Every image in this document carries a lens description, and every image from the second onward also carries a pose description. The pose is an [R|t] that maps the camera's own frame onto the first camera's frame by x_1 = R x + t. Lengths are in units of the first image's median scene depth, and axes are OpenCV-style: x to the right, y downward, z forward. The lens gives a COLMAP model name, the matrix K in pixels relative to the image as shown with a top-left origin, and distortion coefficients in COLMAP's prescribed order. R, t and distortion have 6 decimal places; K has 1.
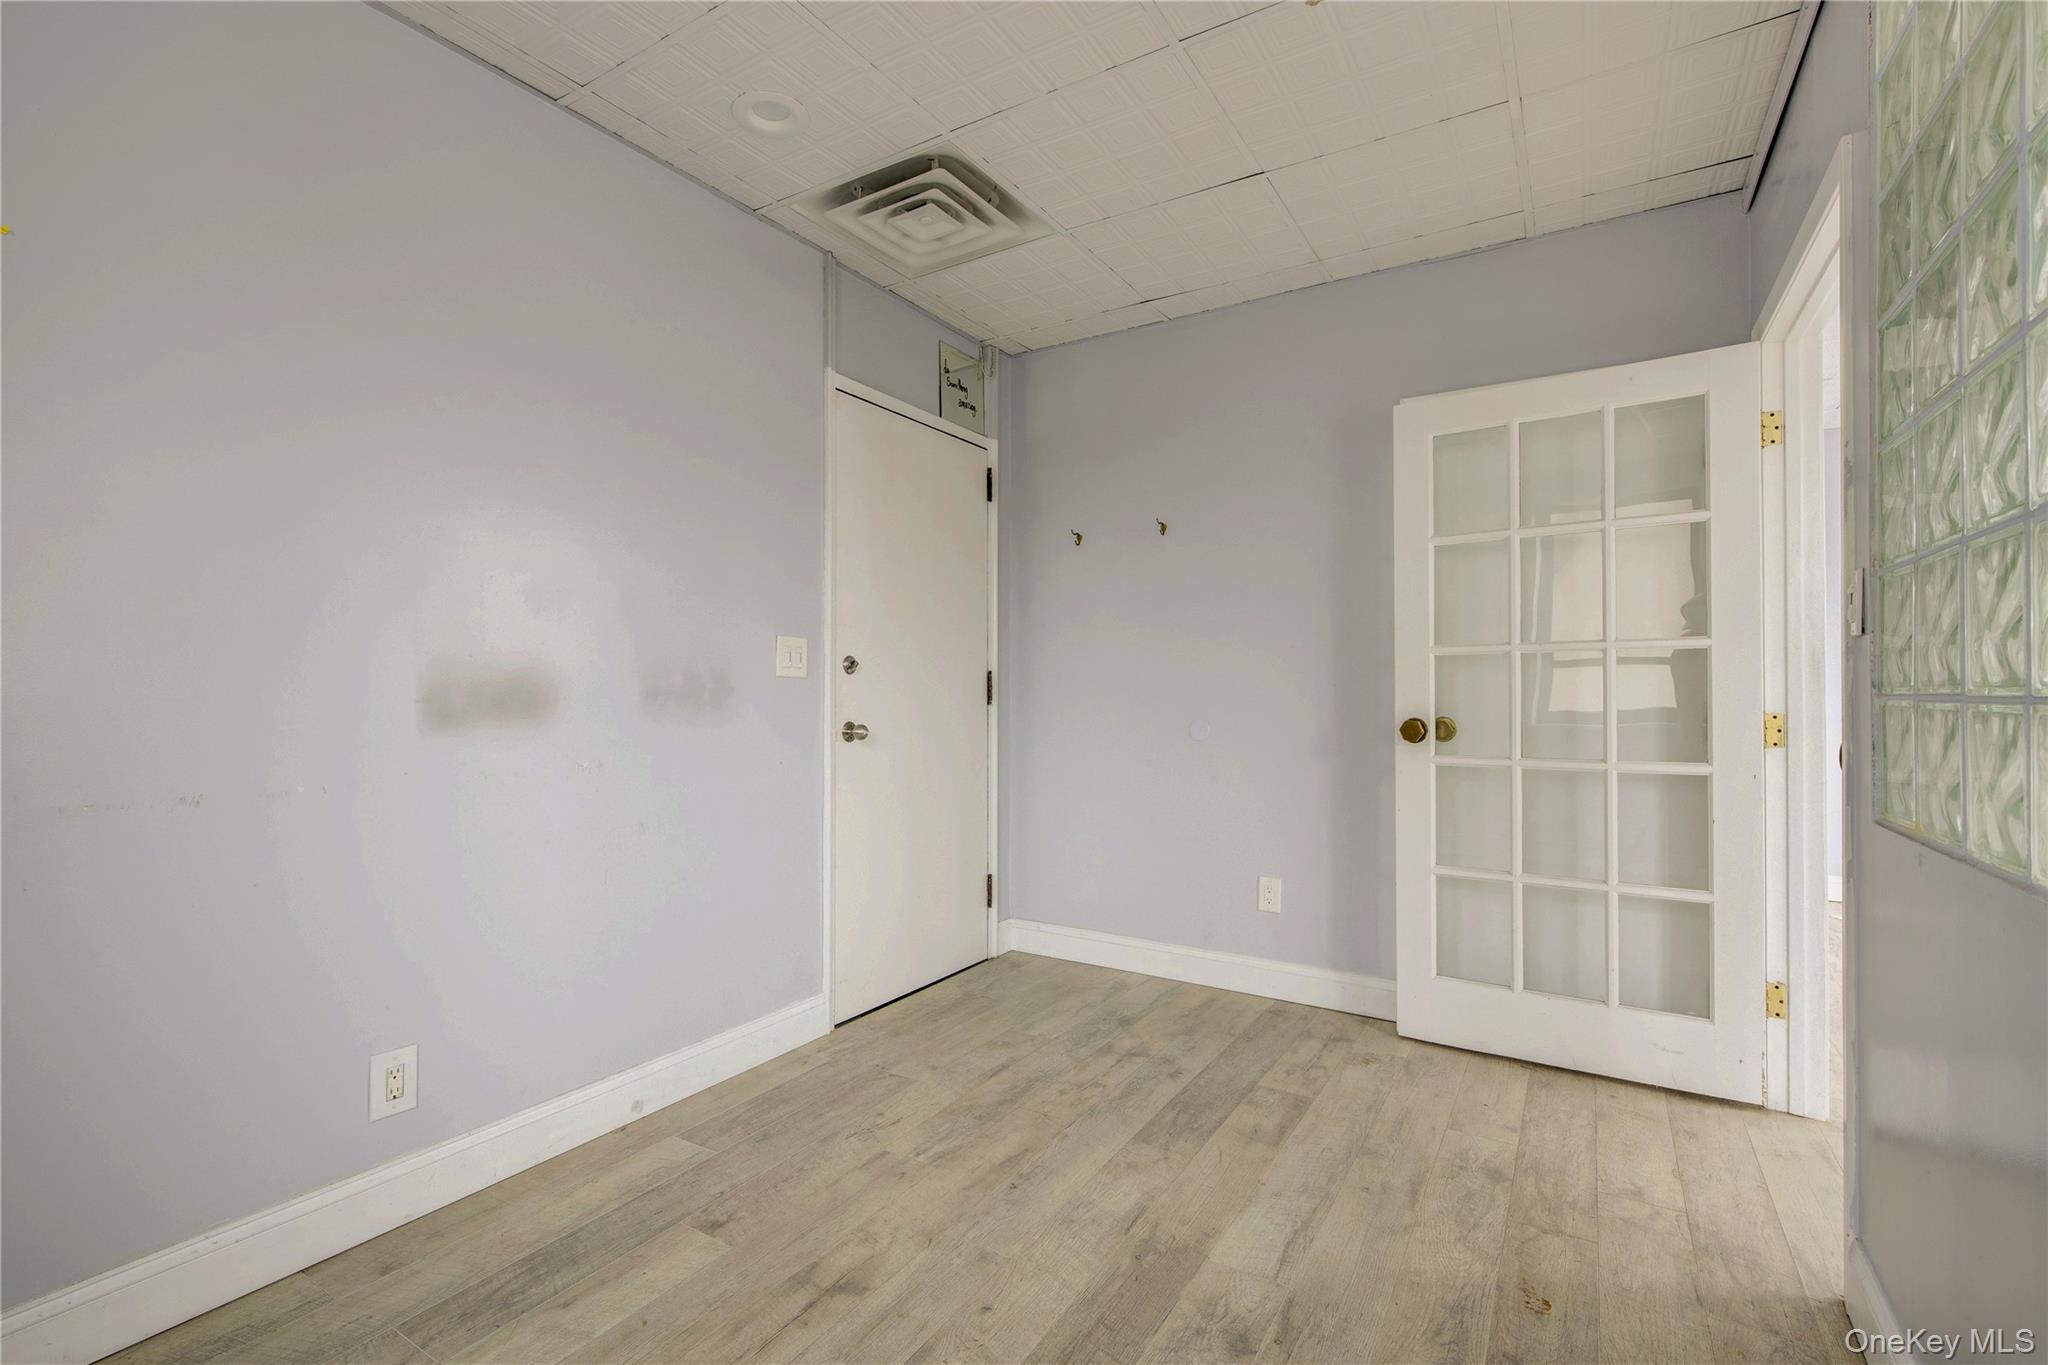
lens RADIAL K [[943.2, 0, 1006.4], [0, 943.2, 682.6], [0, 0, 1]] dist [0.002480, -0.001290]
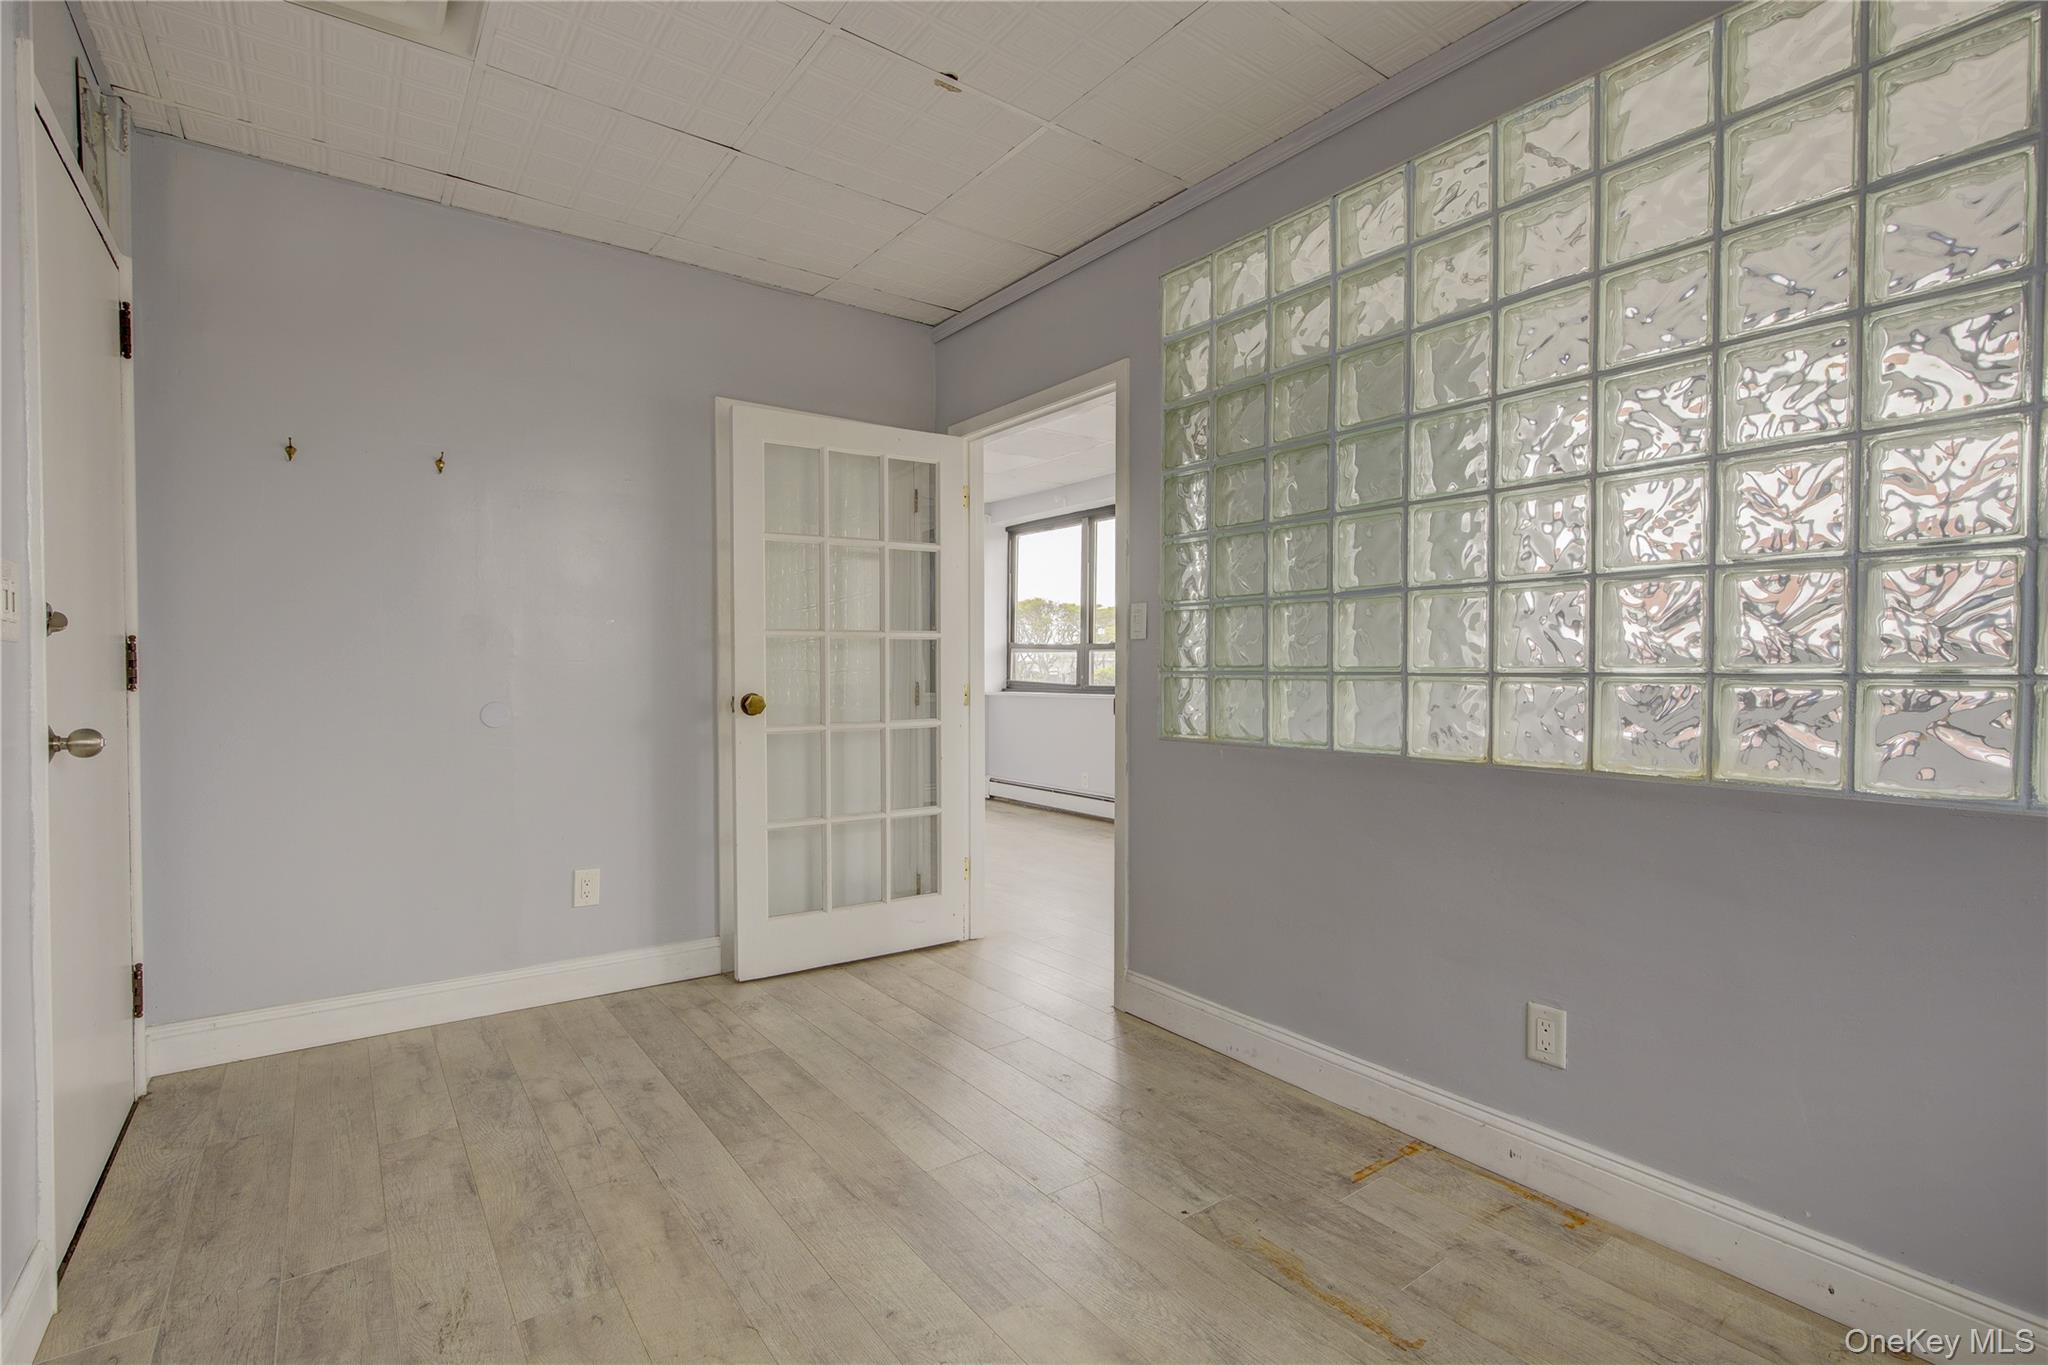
lens RADIAL K [[943.2, 0, 1011.2], [0, 943.2, 680.8], [0, 0, 1]] dist [0.002480, -0.001290]
pose [[0.364391, -0.011750, 0.931172, -0.532279], [-0.009393, 0.999823, 0.016292, 0.002959], [-0.931199, -0.014683, 0.364216, 0.338862]]
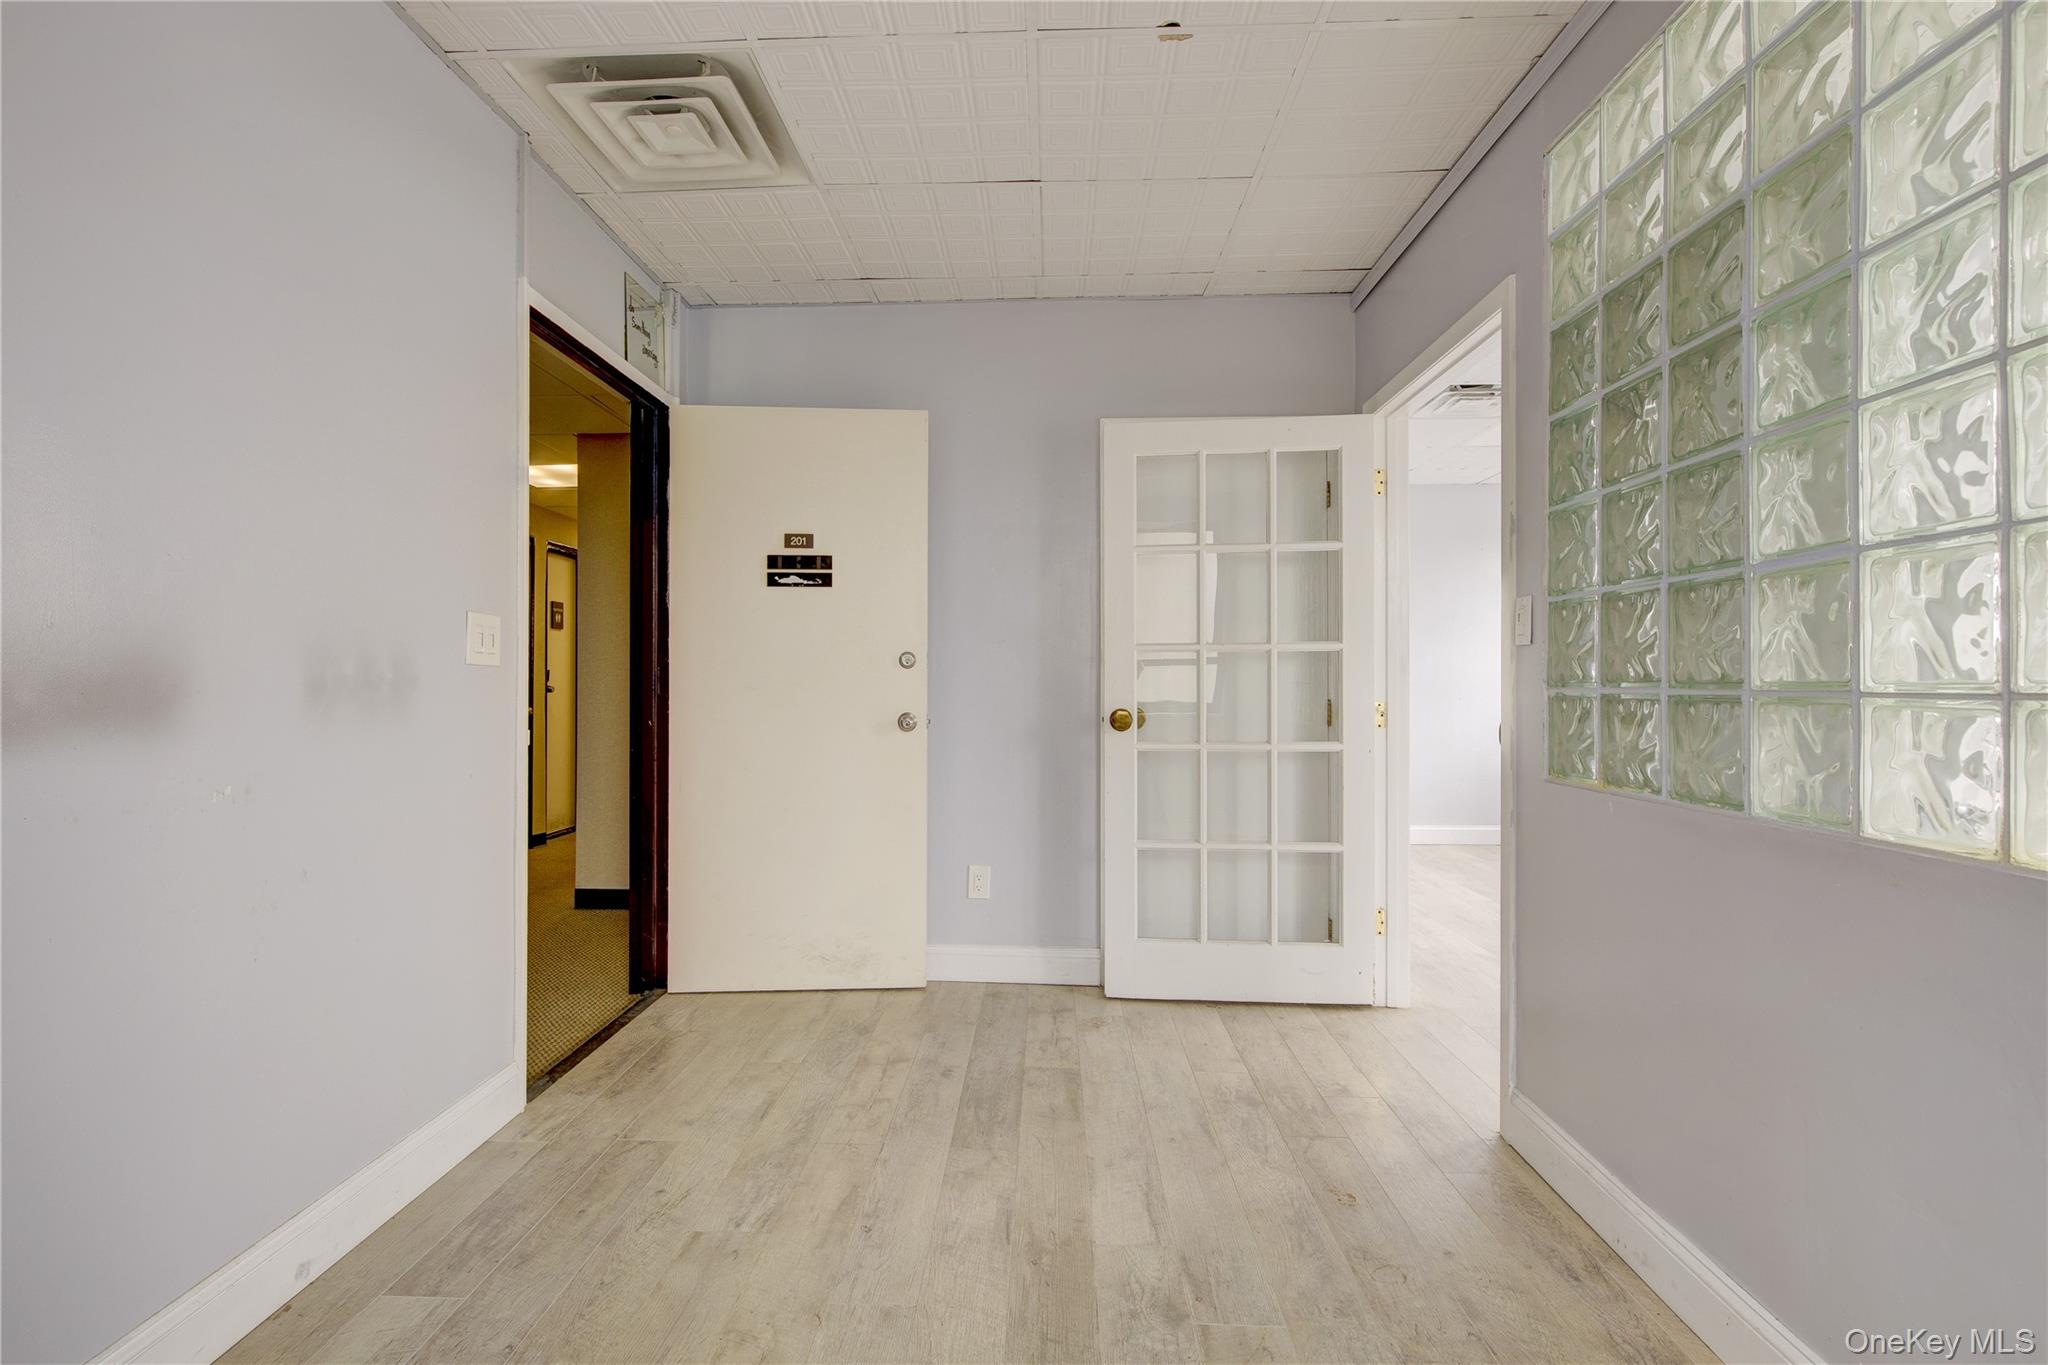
lens RADIAL K [[943.2, 0, 1008.6], [0, 943.2, 679.8], [0, 0, 1]] dist [0.002480, -0.001290]
pose [[0.869134, 0.003680, 0.494562, -0.249999], [-0.006111, 0.999976, 0.003298, 0.000735], [-0.494538, -0.005889, 0.869136, 0.111678]]
